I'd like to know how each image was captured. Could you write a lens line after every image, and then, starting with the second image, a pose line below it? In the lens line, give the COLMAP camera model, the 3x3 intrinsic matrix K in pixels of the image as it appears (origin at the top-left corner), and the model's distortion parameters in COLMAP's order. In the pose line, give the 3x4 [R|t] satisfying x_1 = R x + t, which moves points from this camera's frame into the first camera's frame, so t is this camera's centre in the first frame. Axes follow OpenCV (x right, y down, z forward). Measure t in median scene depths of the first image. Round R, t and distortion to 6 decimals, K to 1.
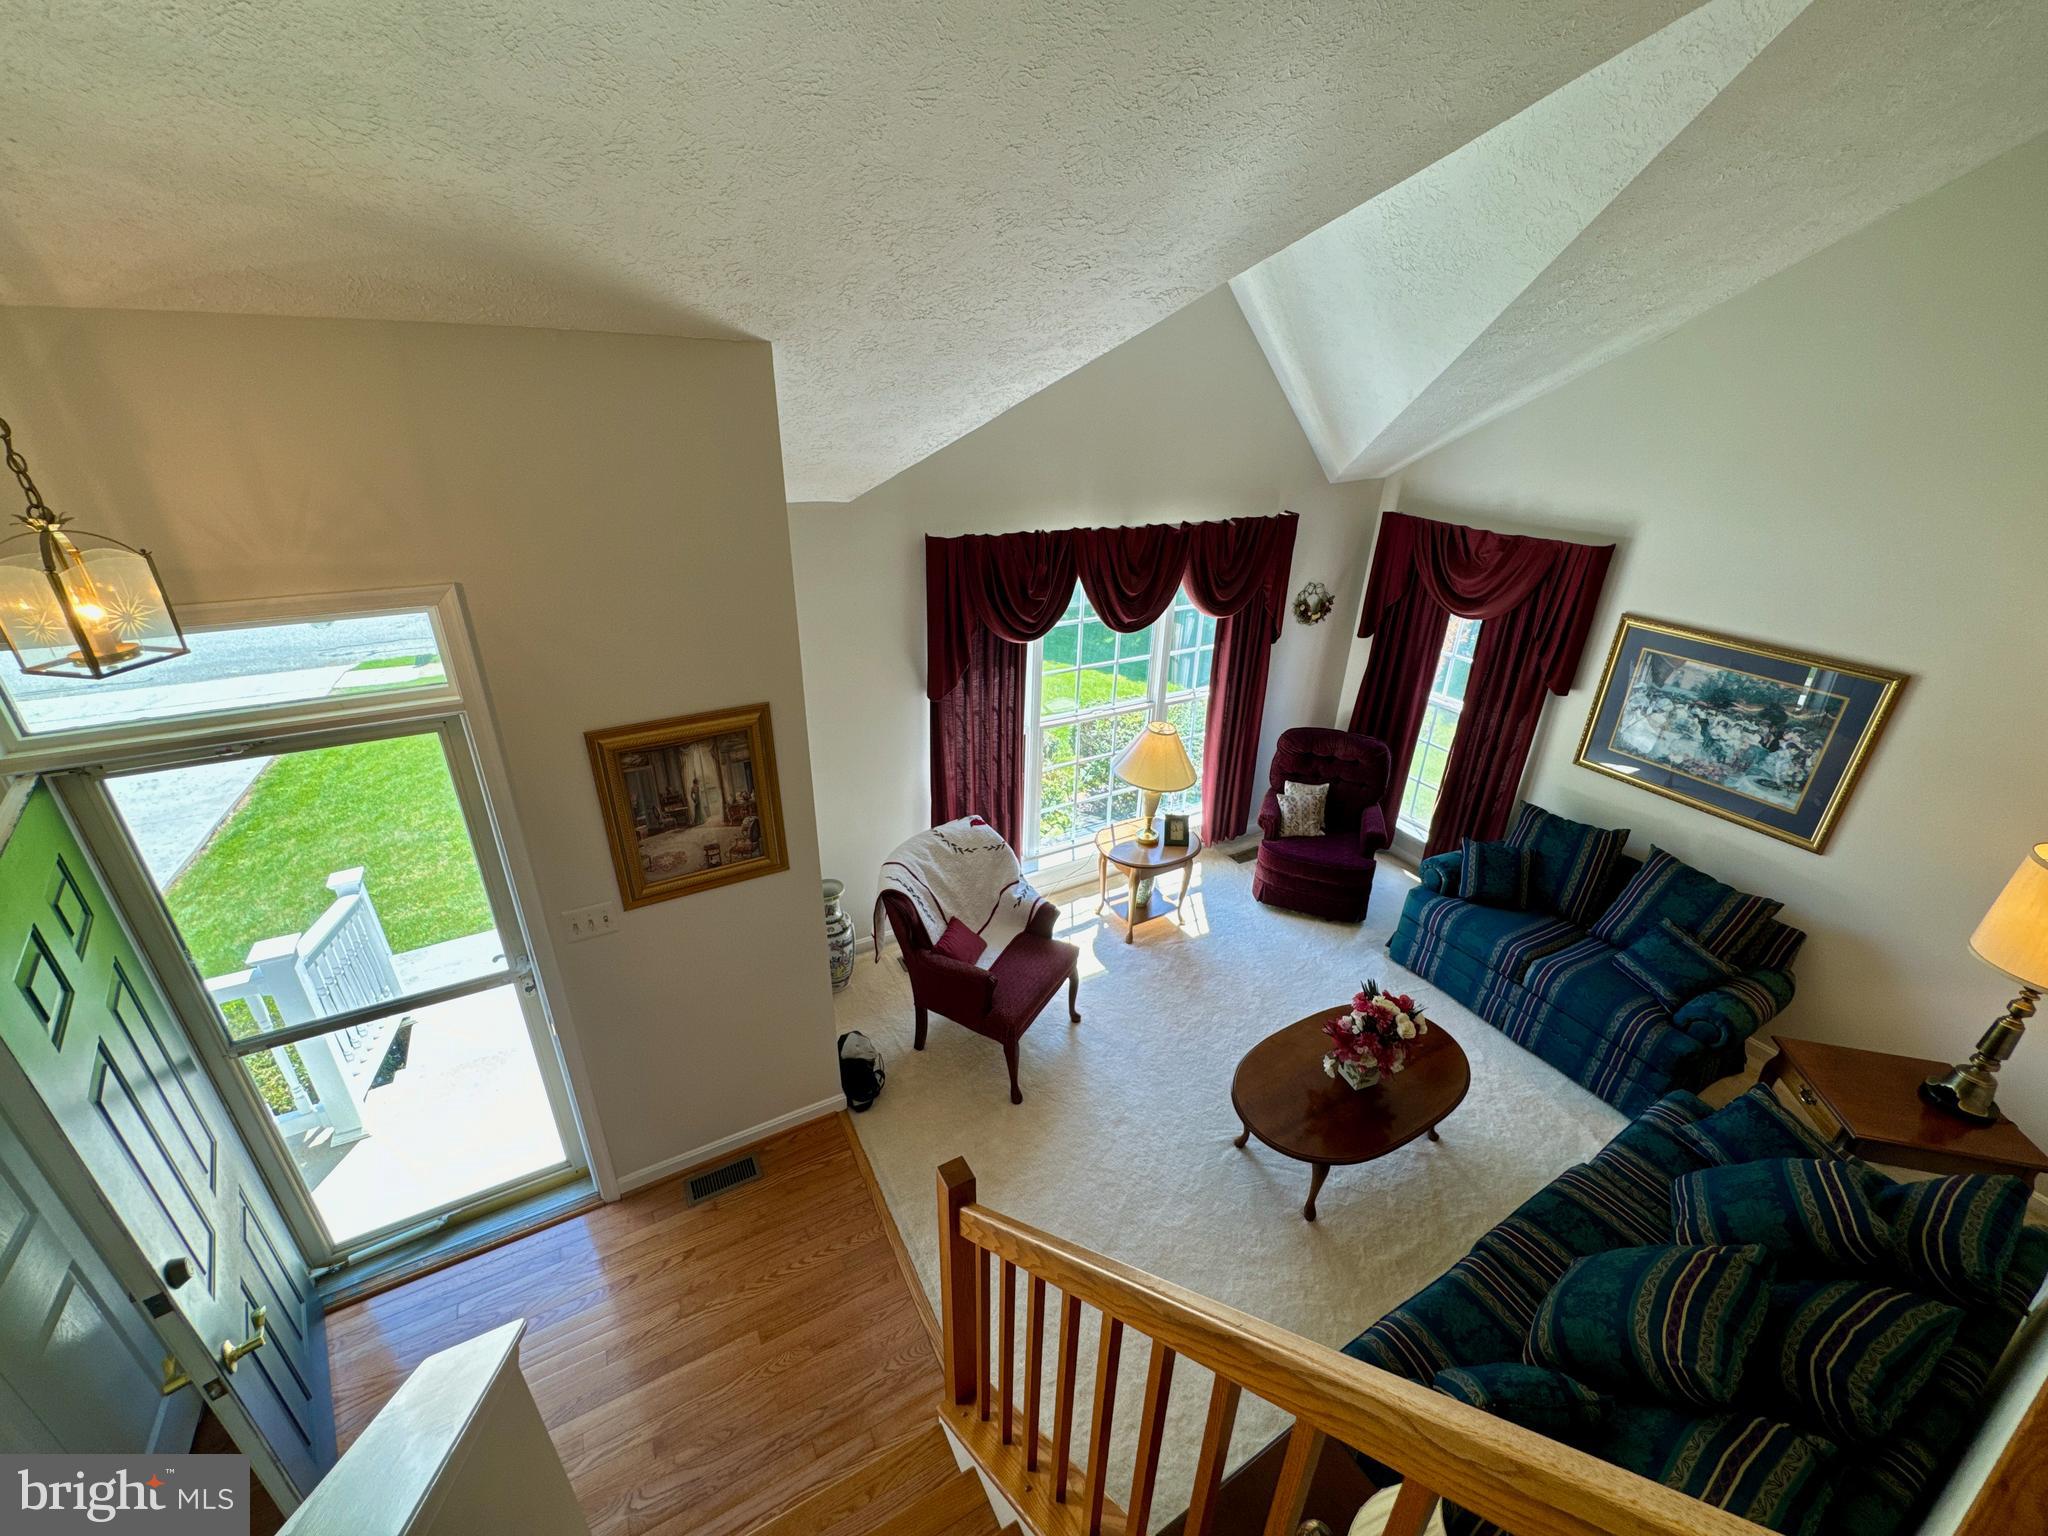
lens RADIAL K [[817.1, 0, 1023.4], [0, 817.1, 769.0], [0, 0, 1]] dist [-0.003309, 0.000482]
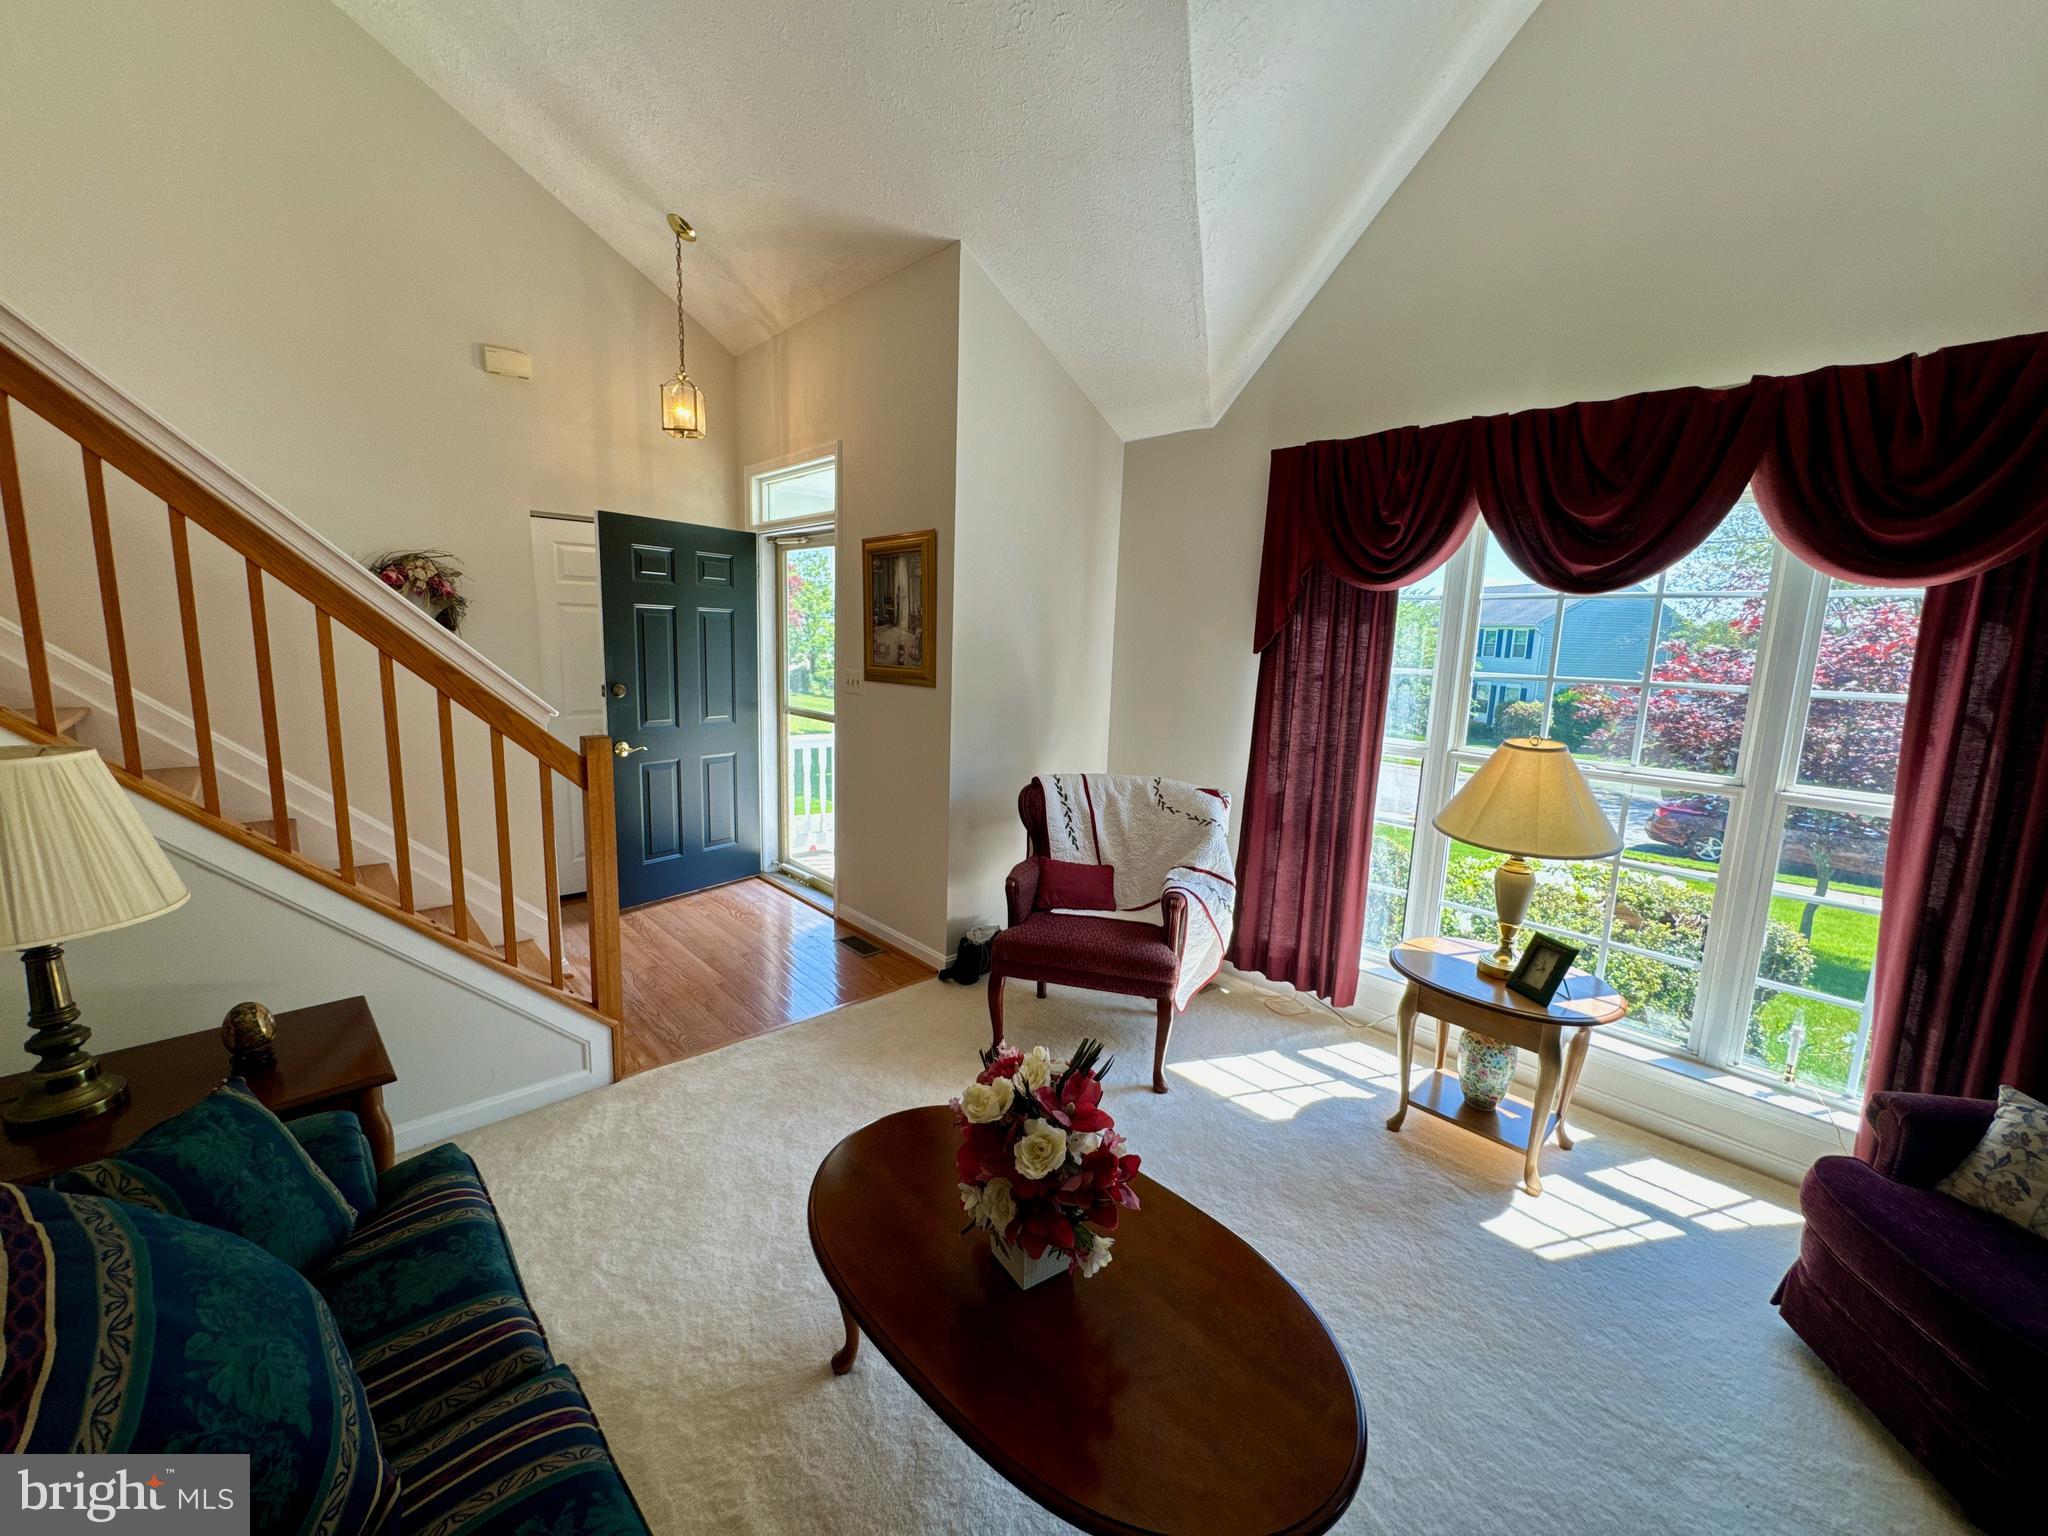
lens RADIAL K [[817.1, 0, 1018.7], [0, 817.1, 760.4], [0, 0, 1]] dist [-0.003309, 0.000482]
pose [[0.236647, 0.139840, -0.961480, 0.664722], [-0.438258, 0.898560, 0.022821, 0.104055], [0.867138, 0.415975, 0.273927, 0.631381]]
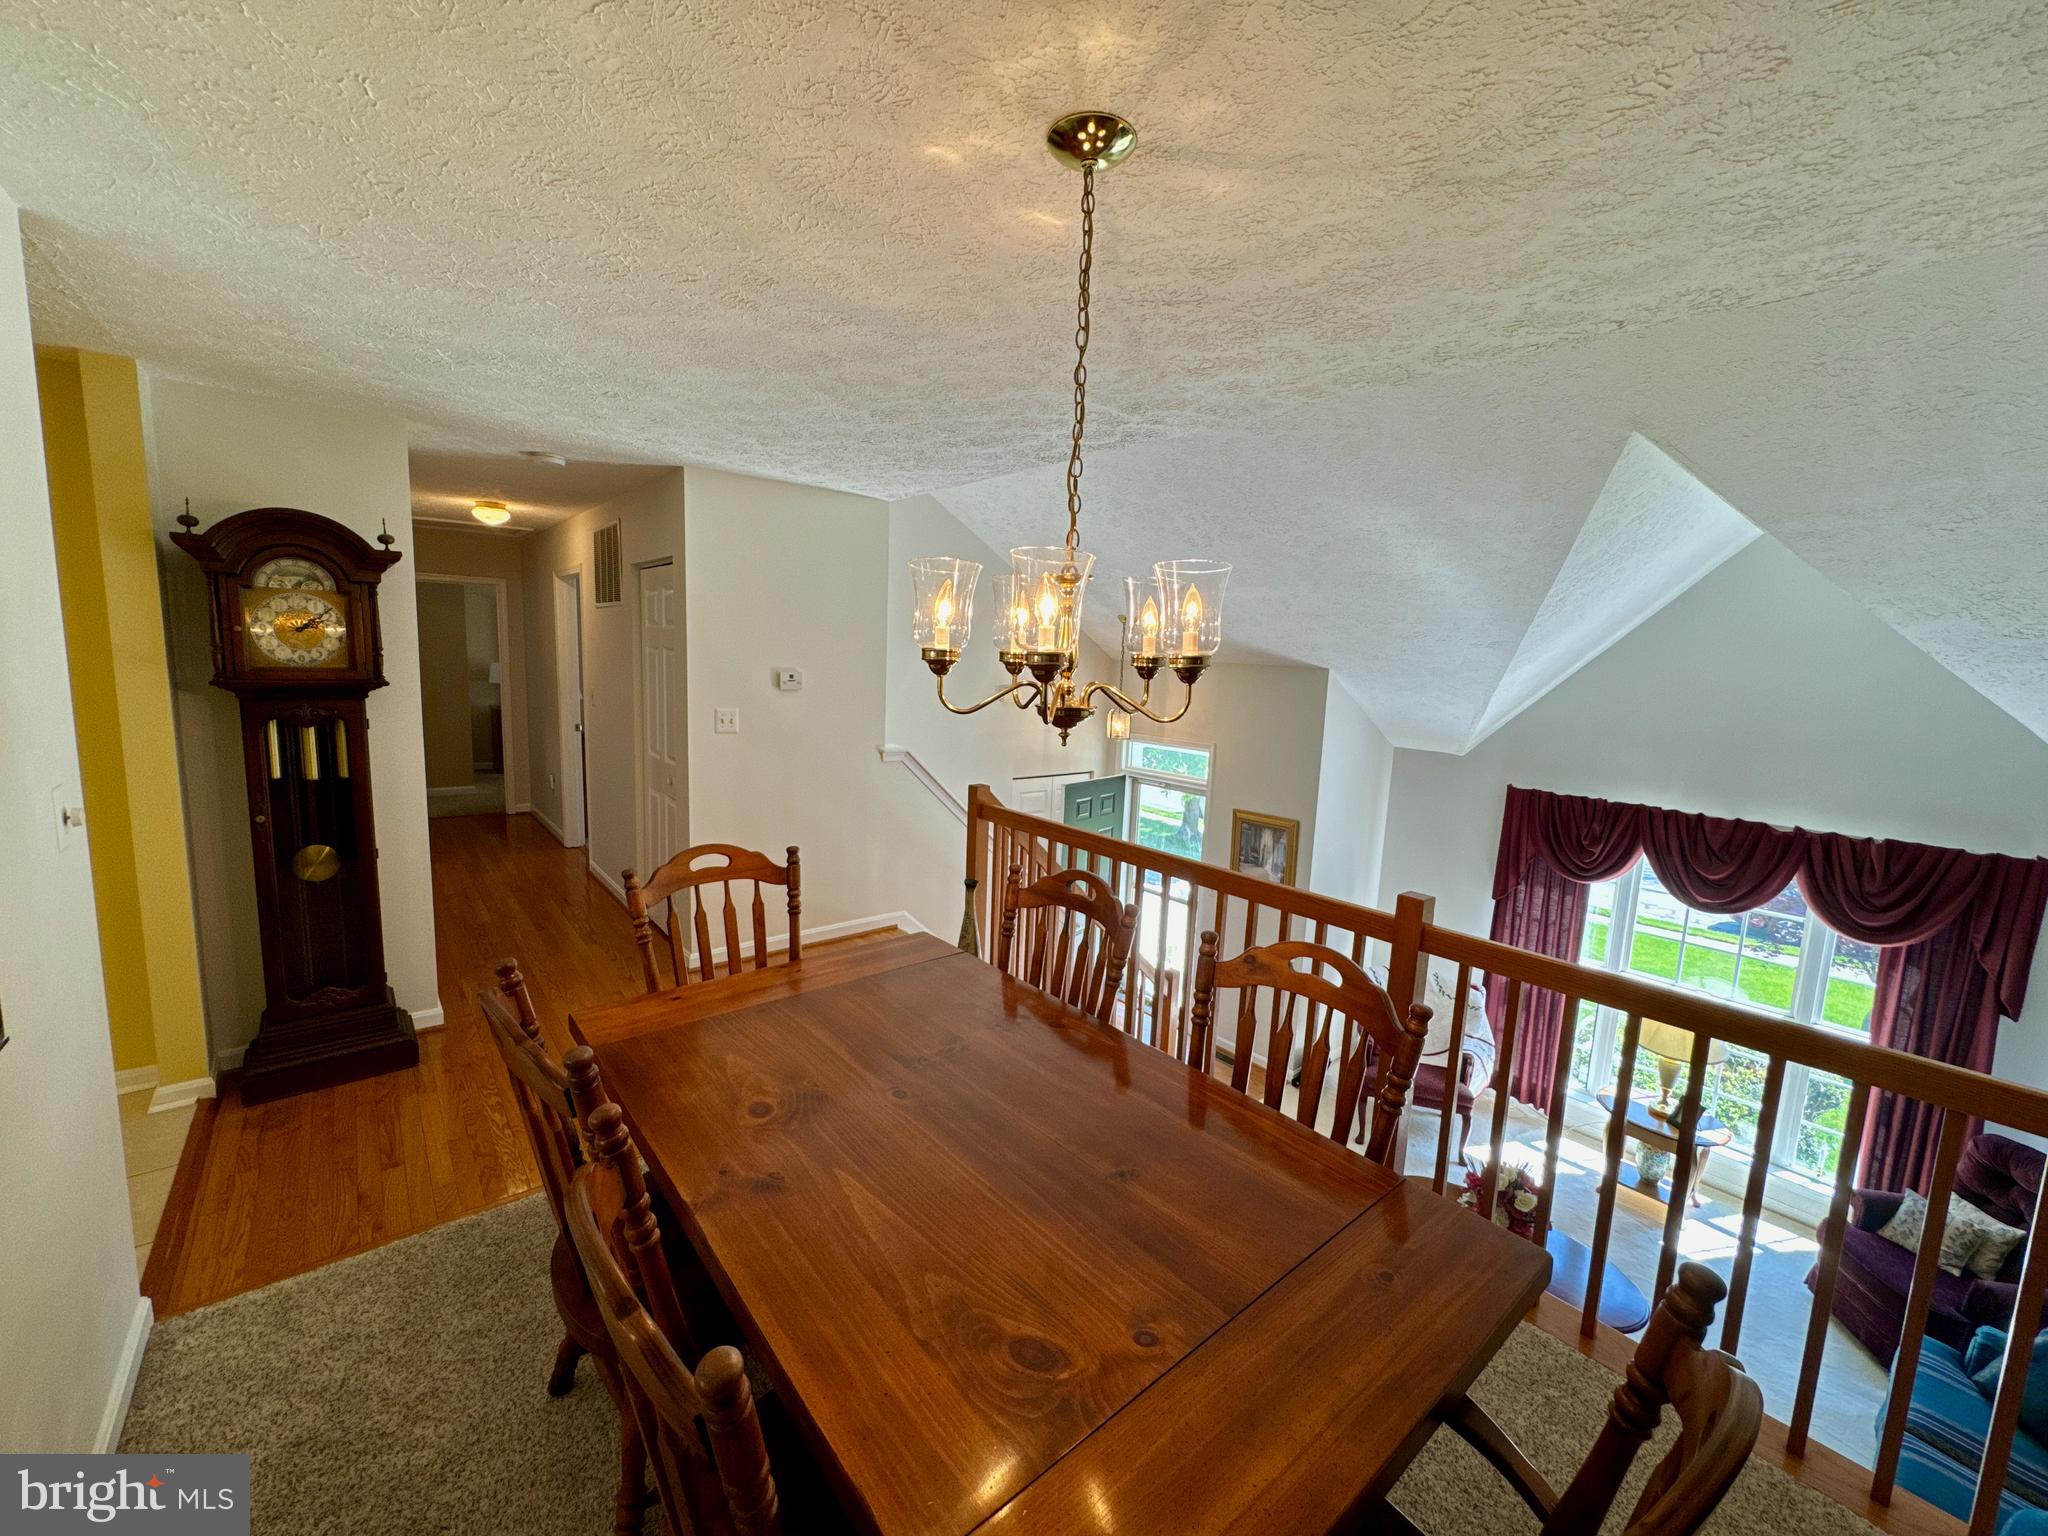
lens RADIAL K [[817.1, 0, 1019.9], [0, 817.1, 764.4], [0, 0, 1]] dist [-0.003309, 0.000482]
pose [[0.181801, 0.118775, -0.976136, 1.105466], [-0.451631, 0.891871, 0.024408, 0.043337], [0.873486, 0.436416, 0.215786, -0.104979]]
